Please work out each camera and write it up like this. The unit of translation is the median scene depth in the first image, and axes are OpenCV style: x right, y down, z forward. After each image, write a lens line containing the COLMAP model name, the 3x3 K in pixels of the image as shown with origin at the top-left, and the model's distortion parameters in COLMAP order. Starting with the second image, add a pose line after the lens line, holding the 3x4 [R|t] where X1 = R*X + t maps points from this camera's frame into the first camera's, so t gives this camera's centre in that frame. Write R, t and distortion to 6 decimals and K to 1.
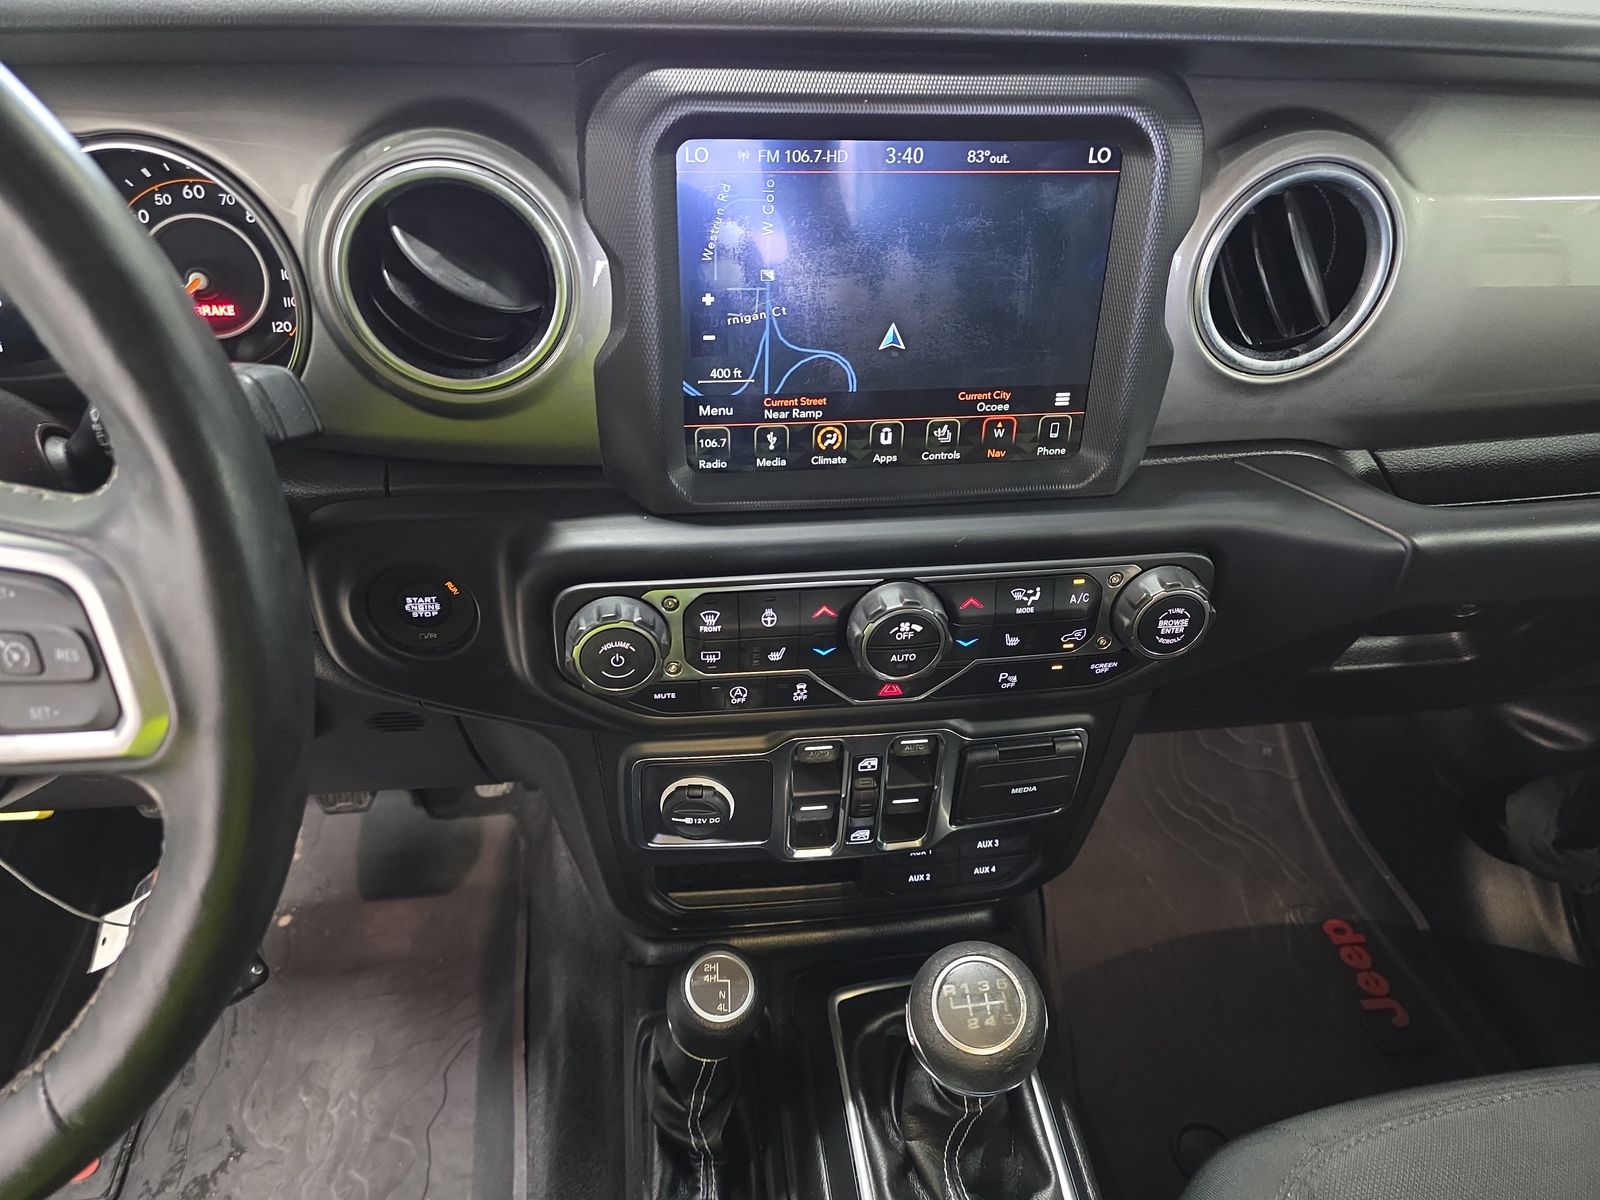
lens RADIAL K [[1071.3, 0, 800.0], [0, 1071.3, 600.0], [0, 0, 1]] dist [0.090949, -0.132543]
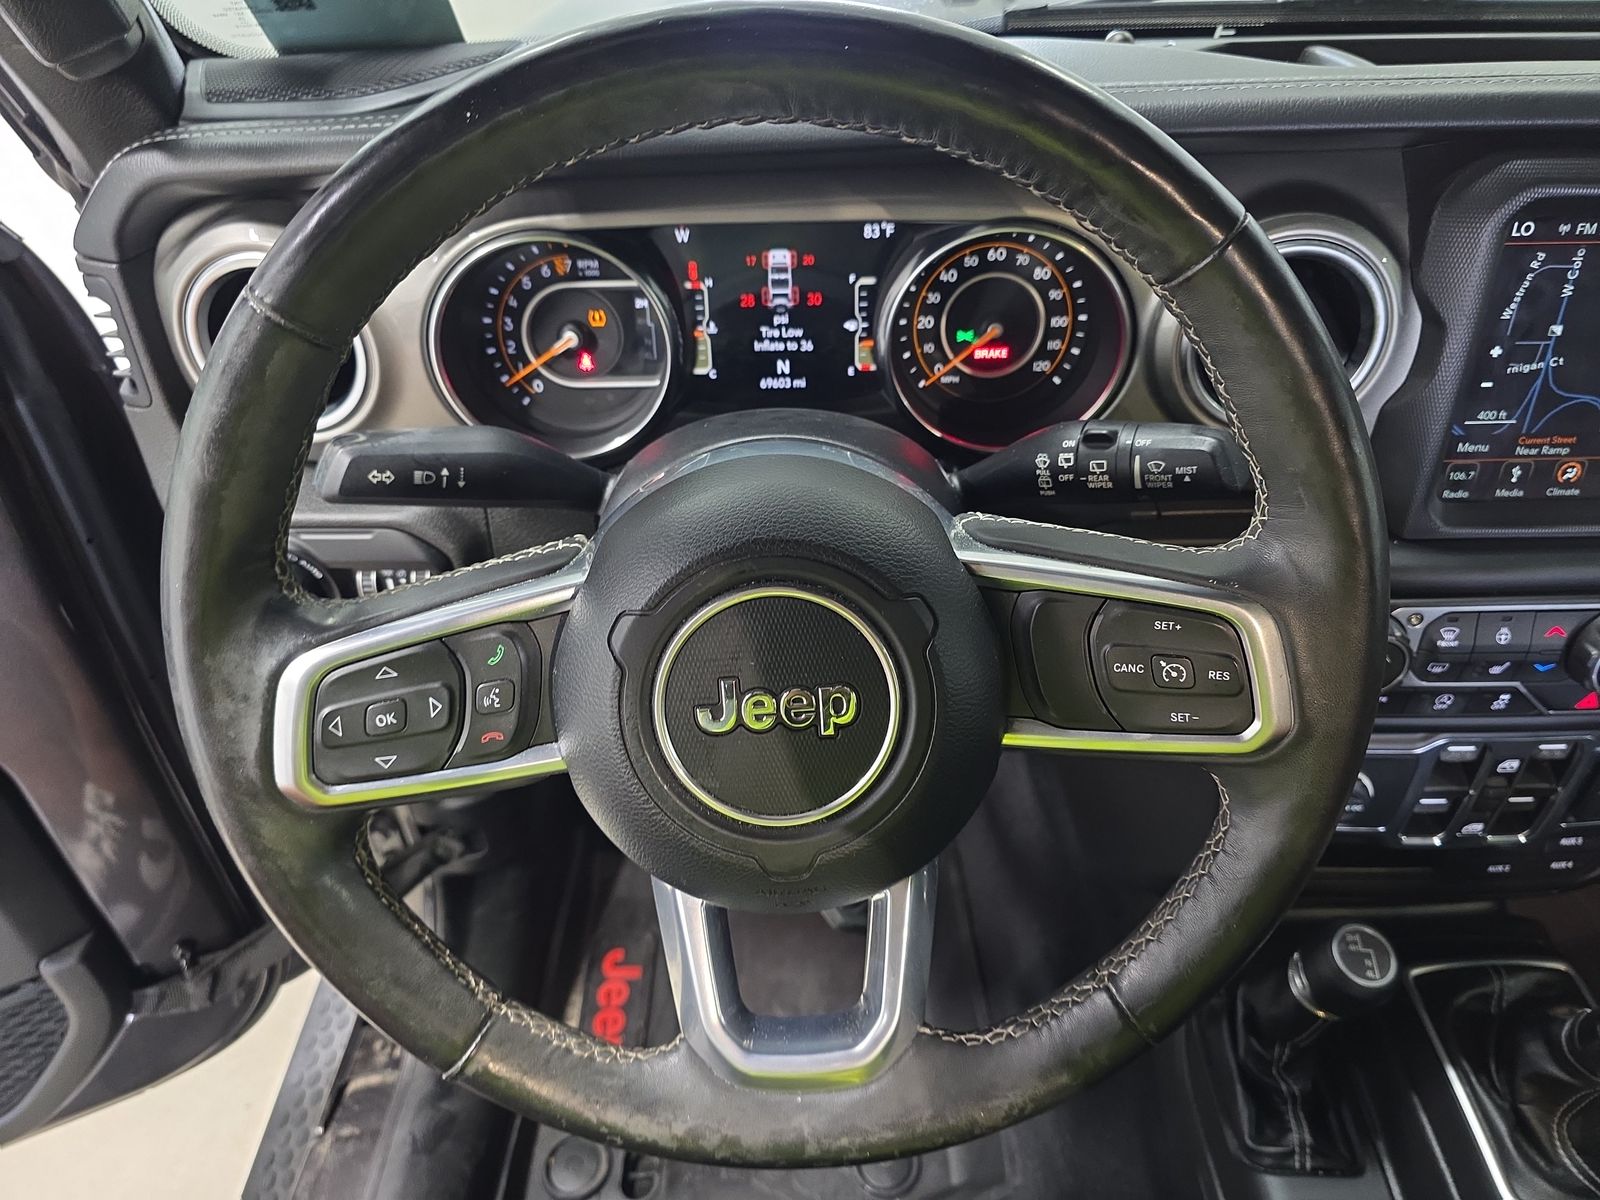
lens RADIAL K [[1096.3, 0, 800.0], [0, 1096.3, 600.0], [0, 0, 1]] dist [0.004777, -0.022799]
pose [[0.986075, 0.037640, -0.161984, -0.561233], [-0.030559, 0.998475, 0.045985, -0.049569], [0.163468, -0.040395, 0.985721, -0.222325]]
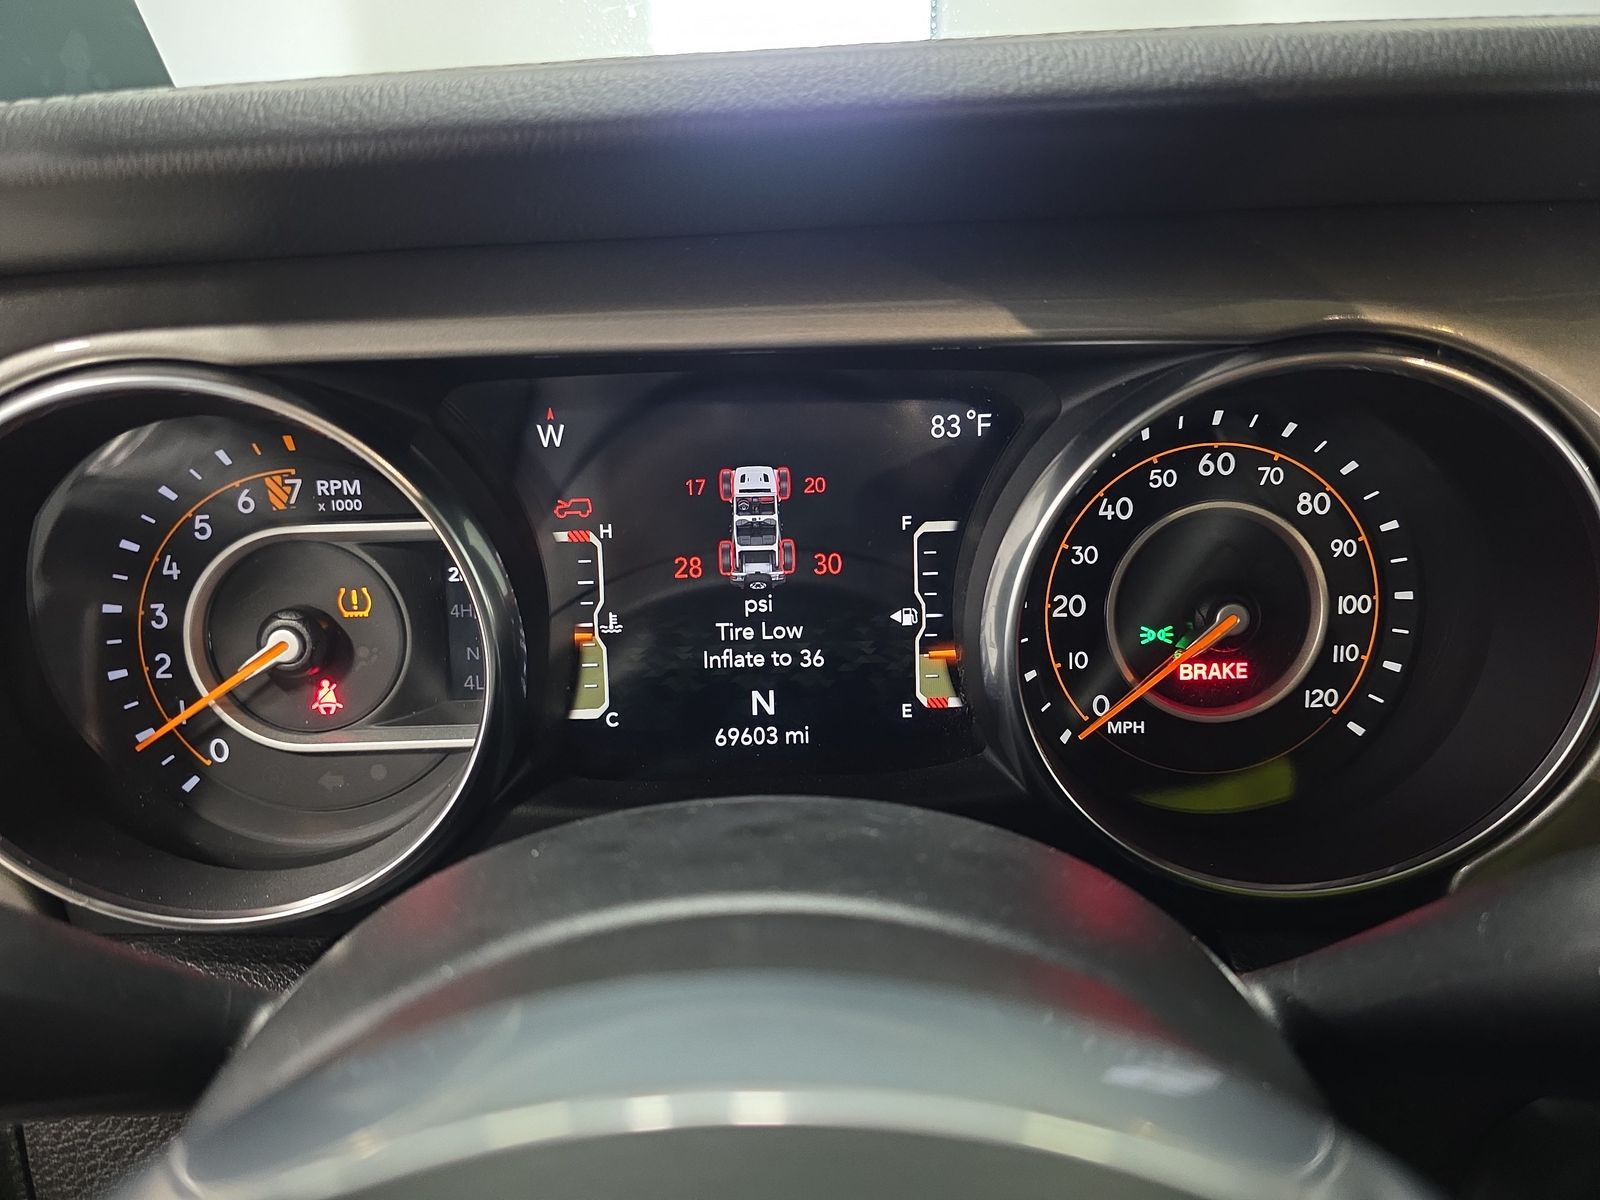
lens RADIAL K [[1071.3, 0, 800.0], [0, 1071.3, 600.0], [0, 0, 1]] dist [0.090949, -0.132543]
pose [[0.990184, -0.021317, -0.138132, -0.693217], [-0.018484, 0.959647, -0.280599, -0.149964], [0.138539, 0.280398, 0.949833, 0.463719]]
